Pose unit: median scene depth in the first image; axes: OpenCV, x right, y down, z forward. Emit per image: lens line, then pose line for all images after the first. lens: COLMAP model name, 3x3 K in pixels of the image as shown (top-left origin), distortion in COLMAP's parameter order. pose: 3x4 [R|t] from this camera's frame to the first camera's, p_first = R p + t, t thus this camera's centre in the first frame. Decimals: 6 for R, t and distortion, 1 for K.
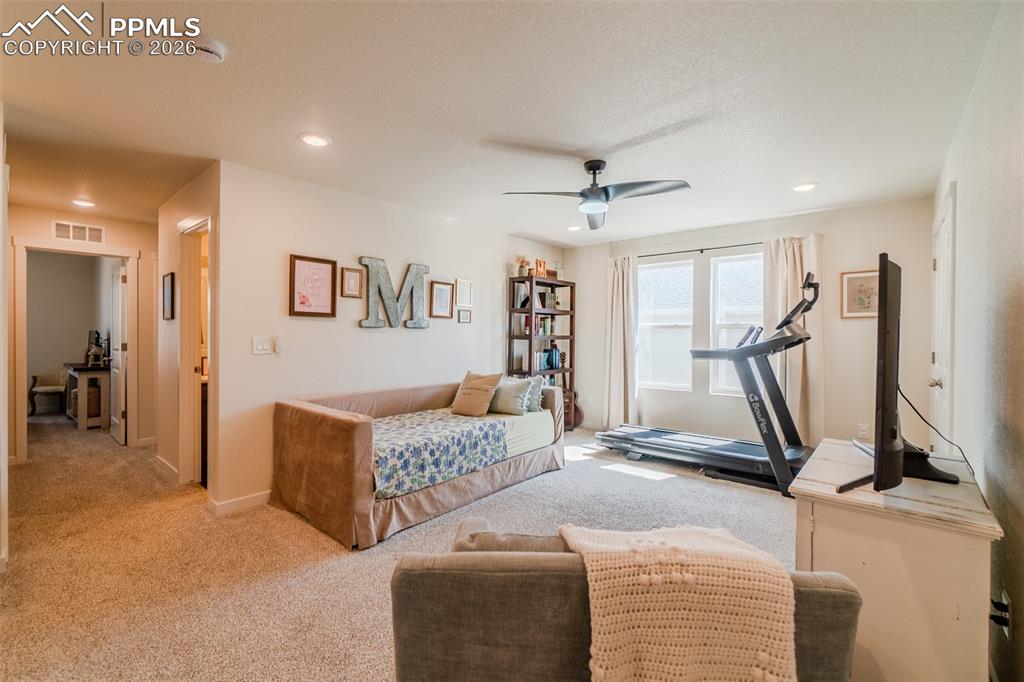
lens RADIAL K [[439.1, 0, 505.2], [0, 439.1, 335.2], [0, 0, 1]] dist [-0.009354, 0.003477]
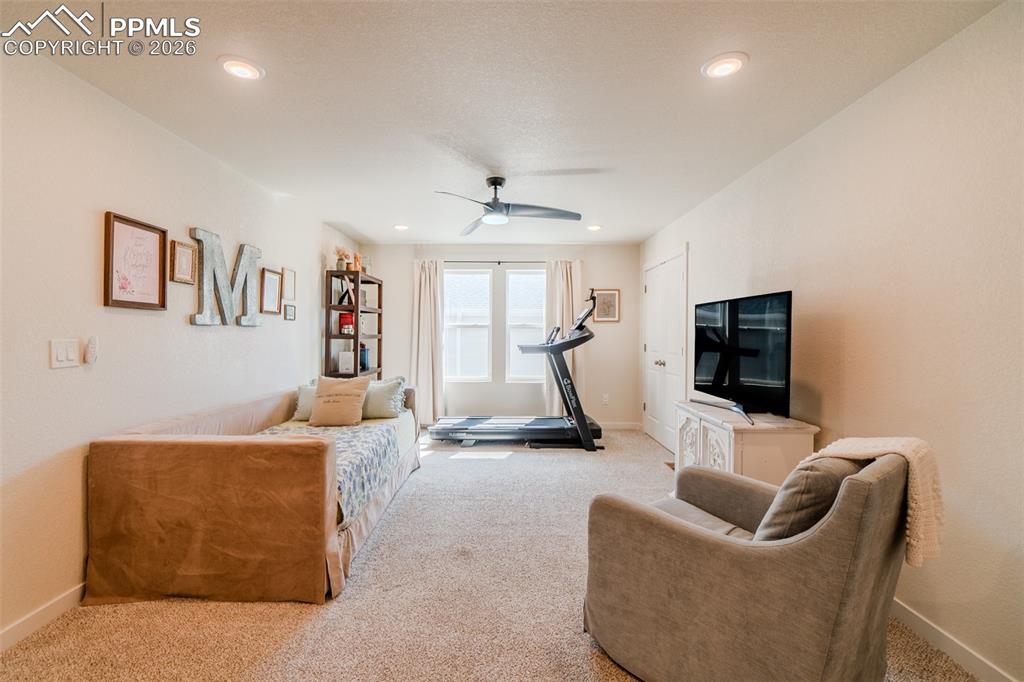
lens RADIAL K [[439.1, 0, 502.4], [0, 439.1, 336.0], [0, 0, 1]] dist [-0.009354, 0.003477]
pose [[0.762885, -0.006705, 0.646499, -0.385863], [0.002716, 0.999971, 0.007167, -0.003258], [-0.646528, -0.003712, 0.762881, 0.107772]]
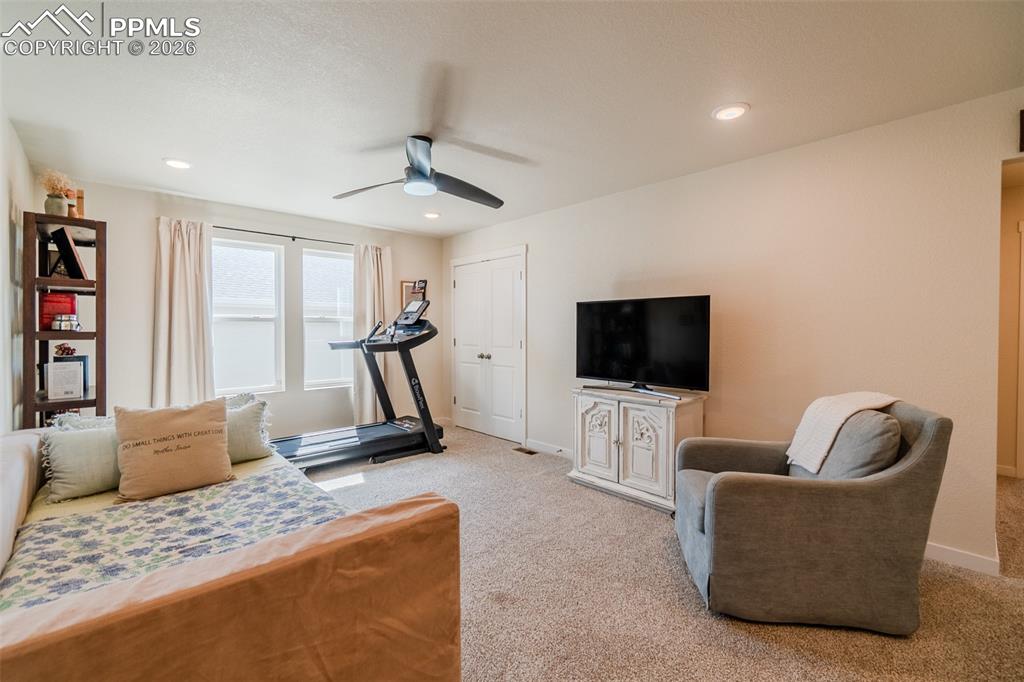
lens RADIAL K [[439.1, 0, 502.4], [0, 439.1, 338.5], [0, 0, 1]] dist [-0.009354, 0.003477]
pose [[0.122478, -0.027099, 0.992101, -0.521264], [0.004952, 0.999631, 0.026694, -0.004173], [-0.992459, 0.001644, 0.122567, 0.551807]]
